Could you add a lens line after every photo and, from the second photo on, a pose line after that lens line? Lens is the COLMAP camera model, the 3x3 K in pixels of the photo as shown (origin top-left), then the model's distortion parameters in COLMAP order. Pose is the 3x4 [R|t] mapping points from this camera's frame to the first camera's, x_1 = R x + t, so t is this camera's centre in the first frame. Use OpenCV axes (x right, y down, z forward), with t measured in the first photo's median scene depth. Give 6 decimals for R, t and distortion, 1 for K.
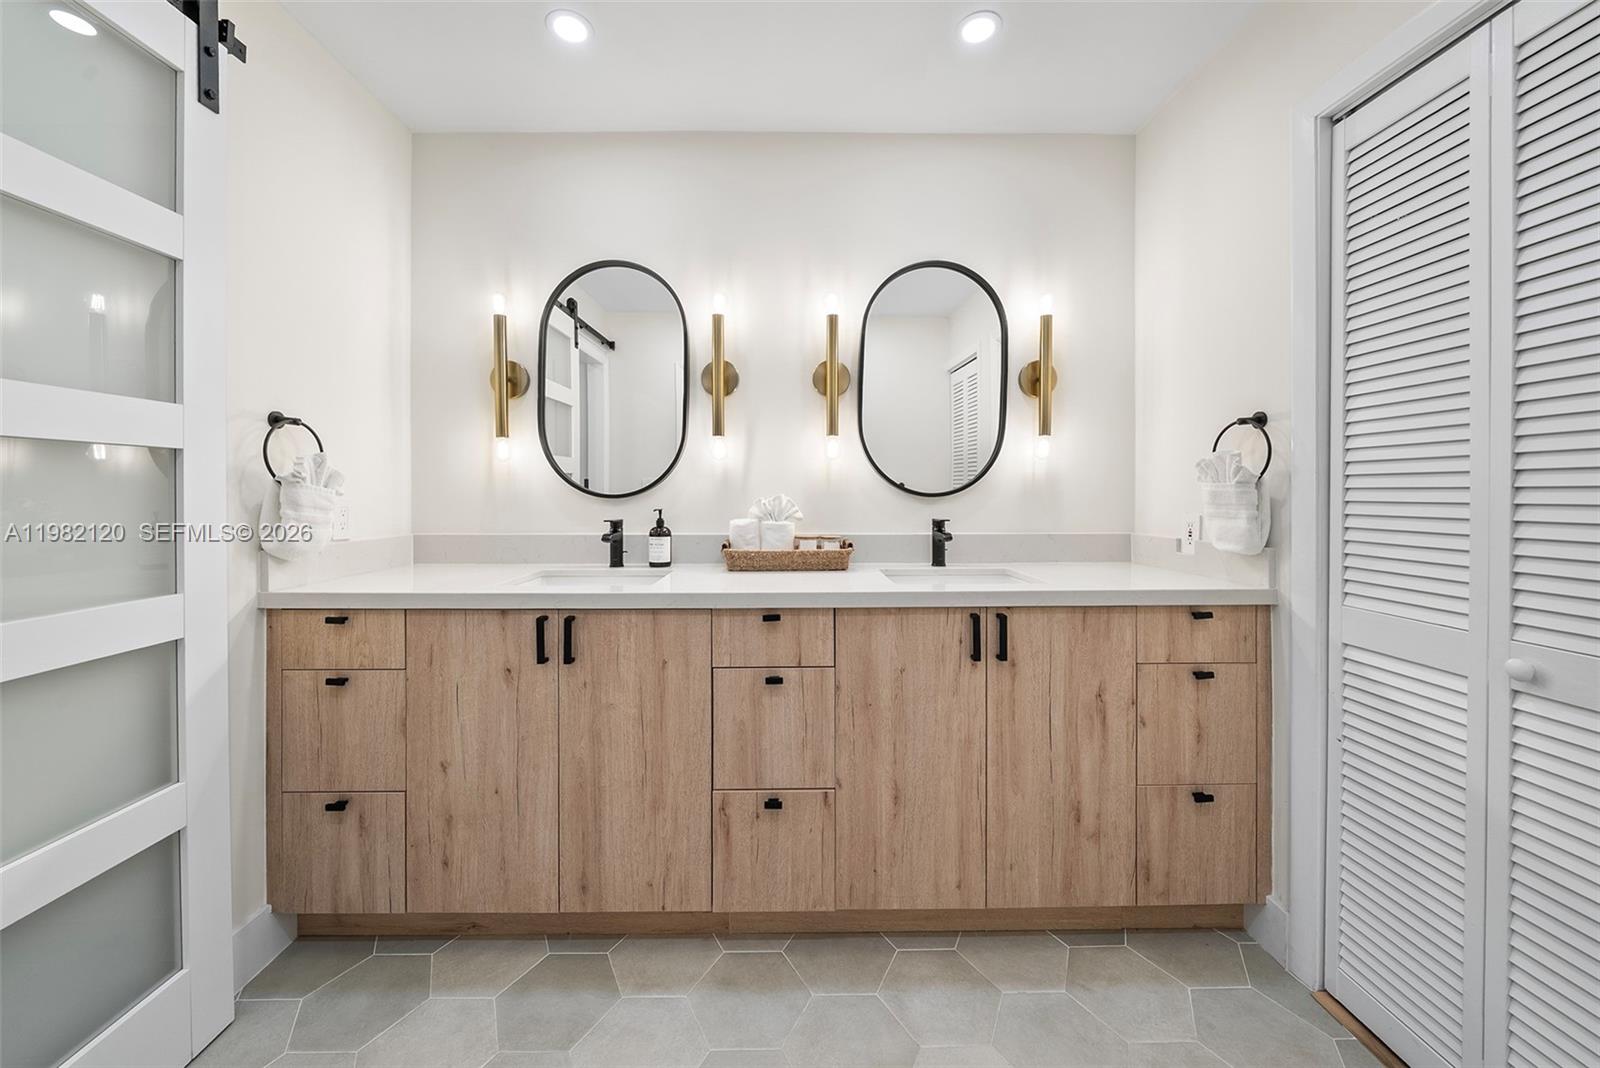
lens RADIAL K [[560.0, 0, 794.2], [0, 560.0, 495.6], [0, 0, 1]] dist [-0.002760, -0.000261]
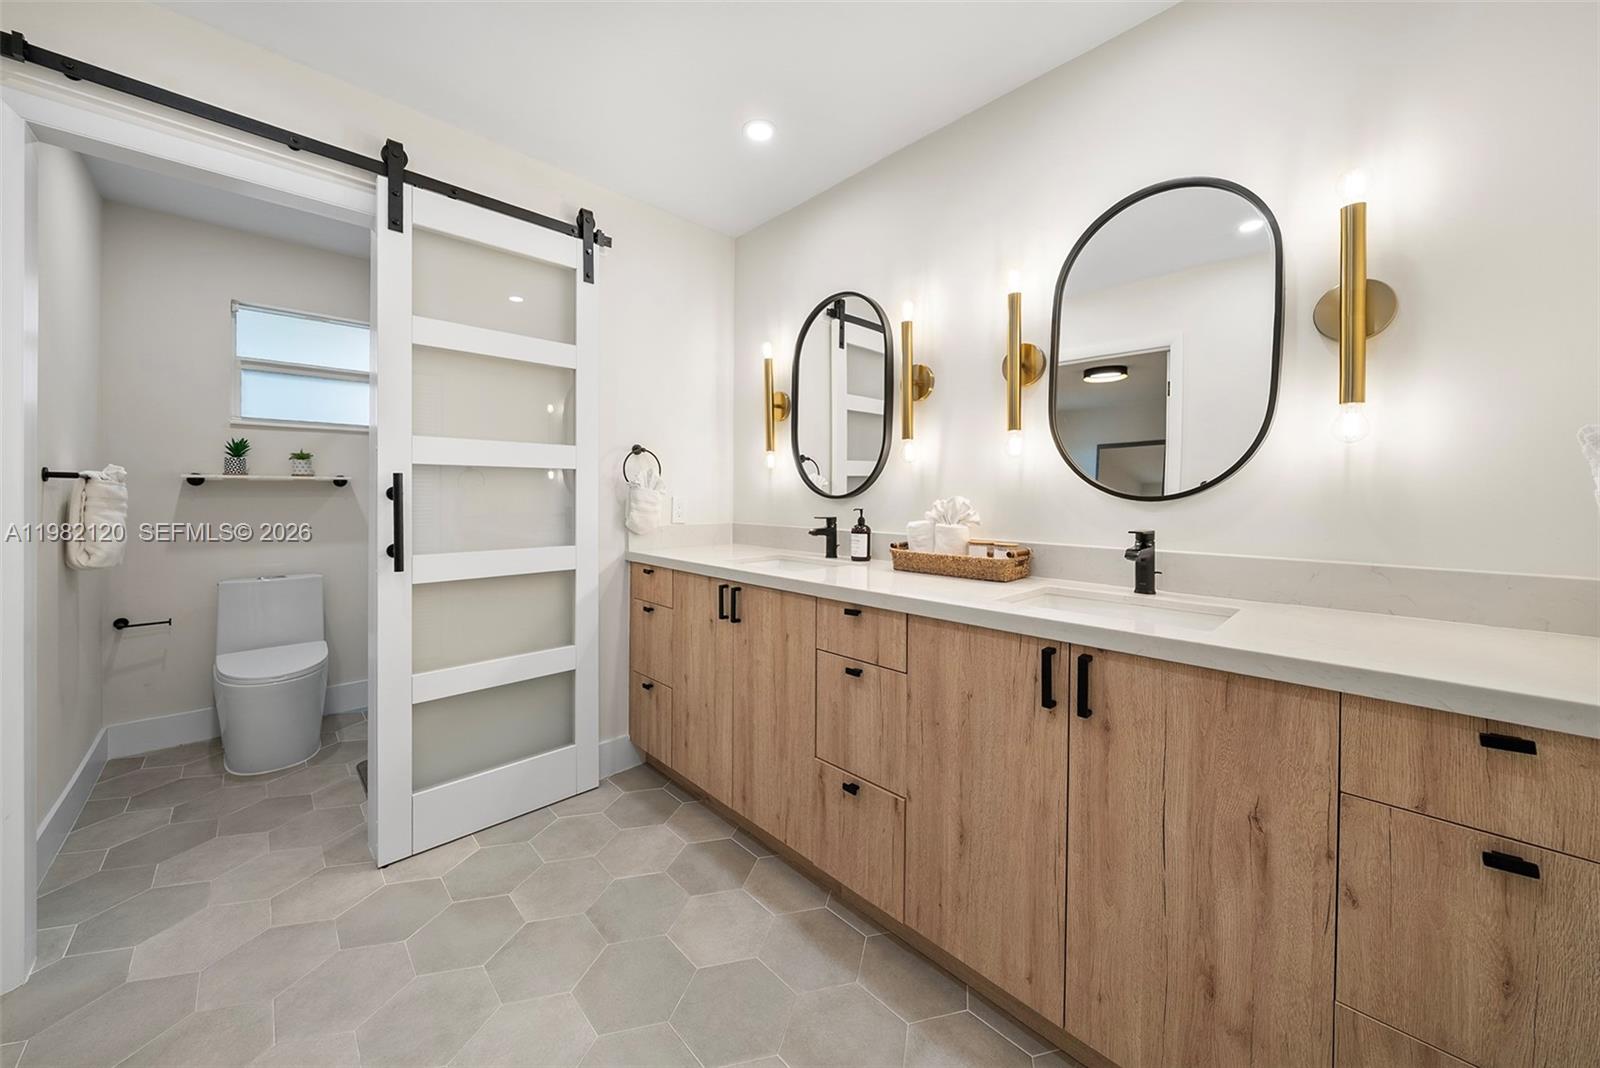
lens RADIAL K [[561.6, 0, 797.0], [0, 561.6, 499.3], [0, 0, 1]] dist [-0.000578, -0.000168]
pose [[0.687451, 0.011141, -0.726145, 0.646207], [-0.009314, 0.999935, 0.006524, -0.001233], [0.726171, 0.002278, 0.687510, 0.191571]]
